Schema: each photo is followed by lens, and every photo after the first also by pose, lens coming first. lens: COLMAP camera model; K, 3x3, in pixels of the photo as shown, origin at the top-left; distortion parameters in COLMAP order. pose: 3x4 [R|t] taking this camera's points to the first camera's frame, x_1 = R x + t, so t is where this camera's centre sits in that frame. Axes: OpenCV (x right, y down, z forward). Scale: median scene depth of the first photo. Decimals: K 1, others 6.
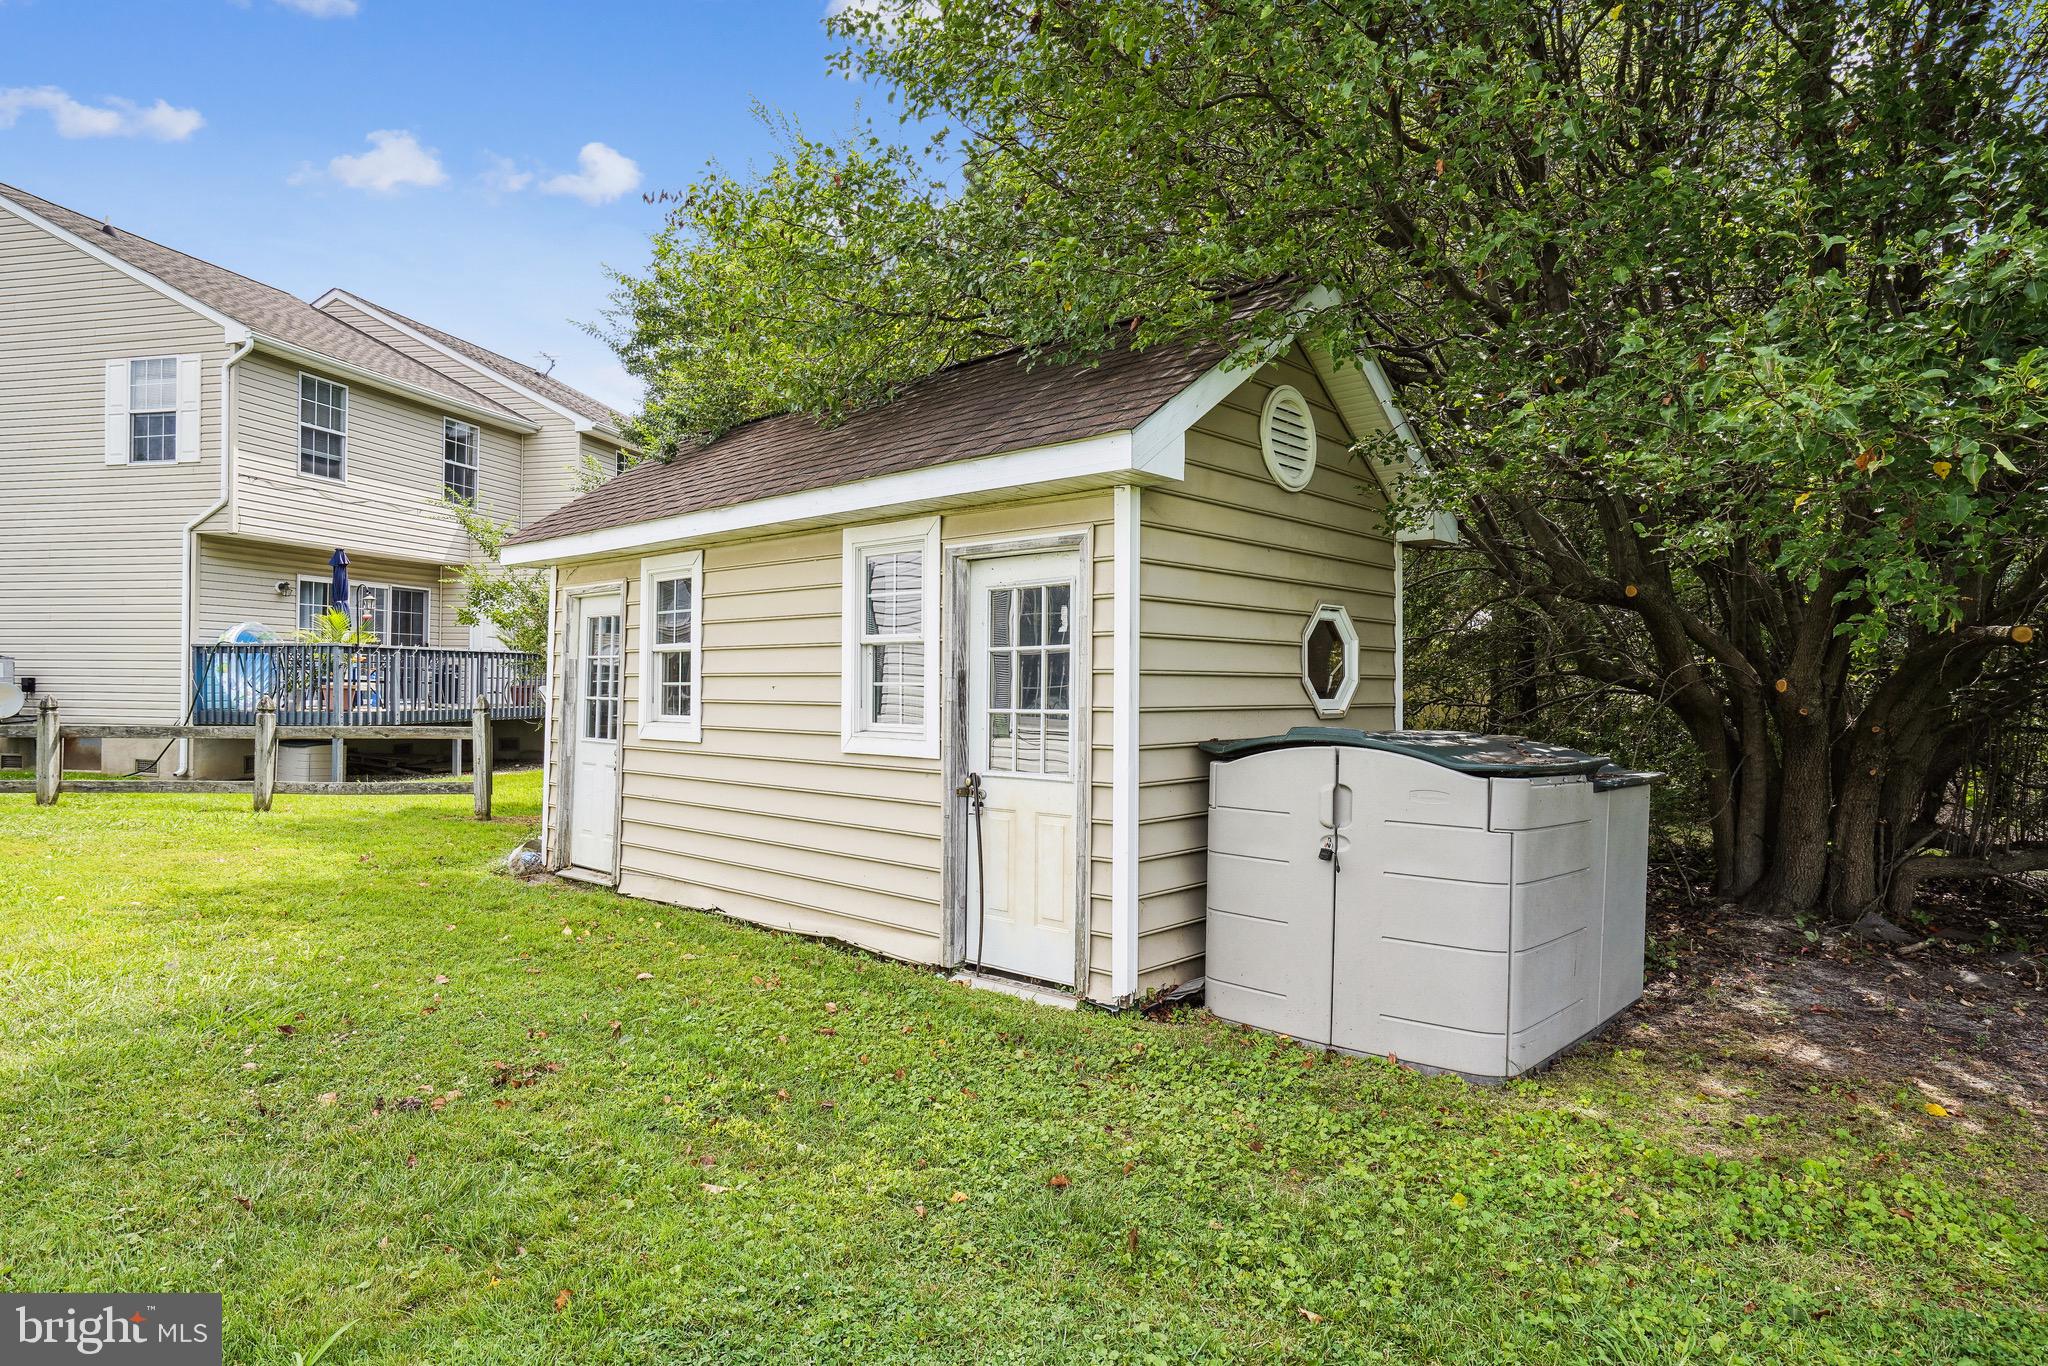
lens RADIAL K [[1150.2, 0, 1024.0], [0, 1150.2, 683.0], [0, 0, 1]] dist [-0.000239, 0.000188]
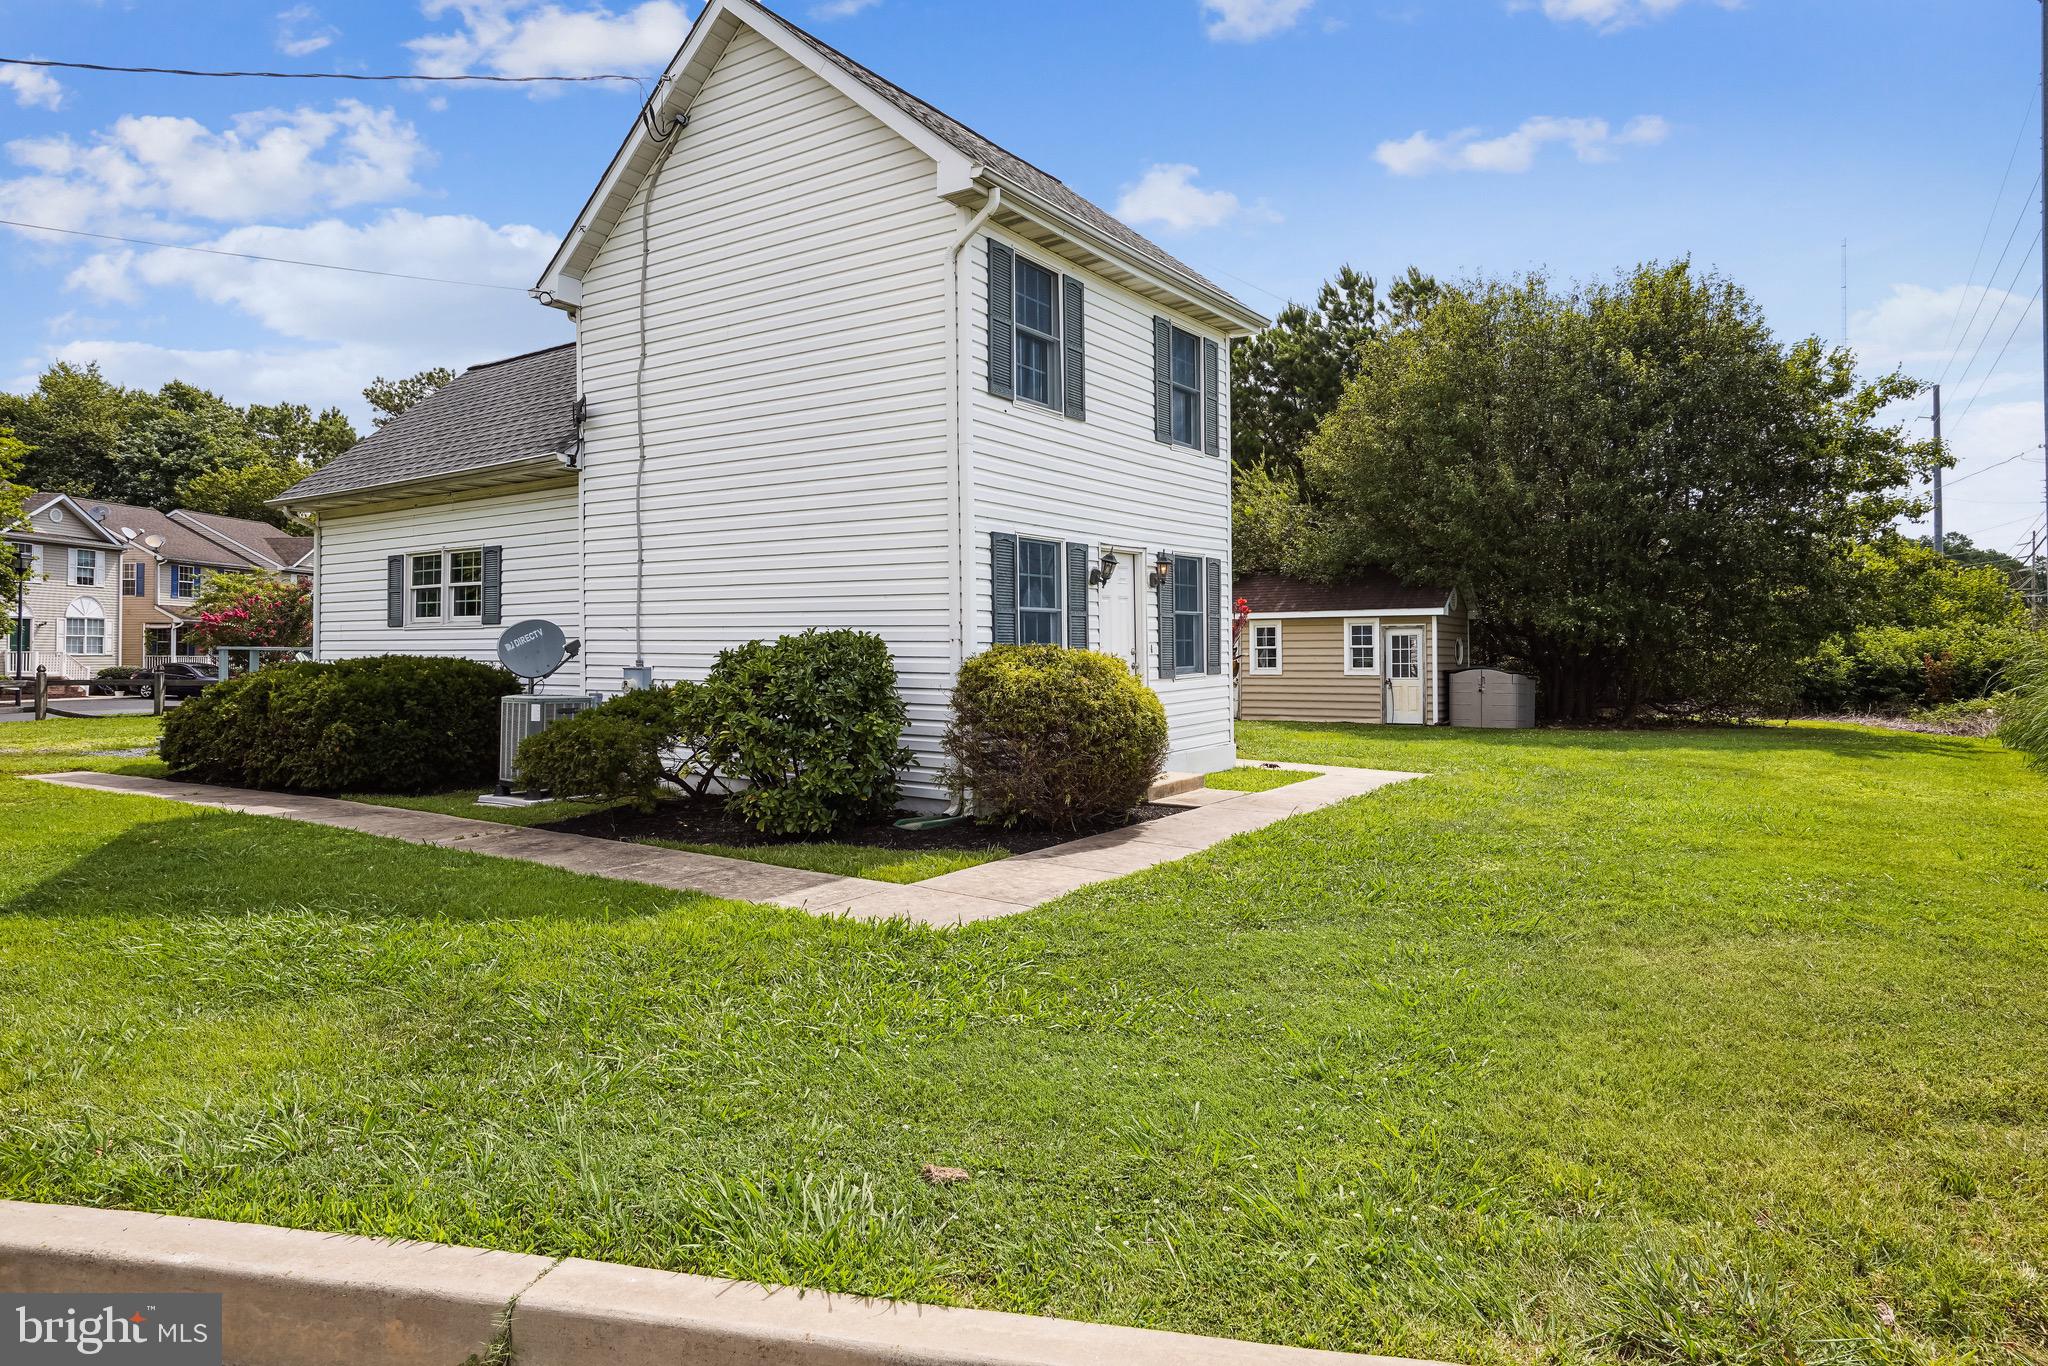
lens RADIAL K [[1186.3, 0, 1026.7], [0, 1186.3, 628.3], [0, 0, 1]] dist [-0.000754, -0.000049]
pose [[0.988081, -0.005844, 0.153824, -2.047106], [0.007699, 0.999905, -0.011467, -0.069288], [-0.153743, 0.012515, 0.988032, -3.145157]]
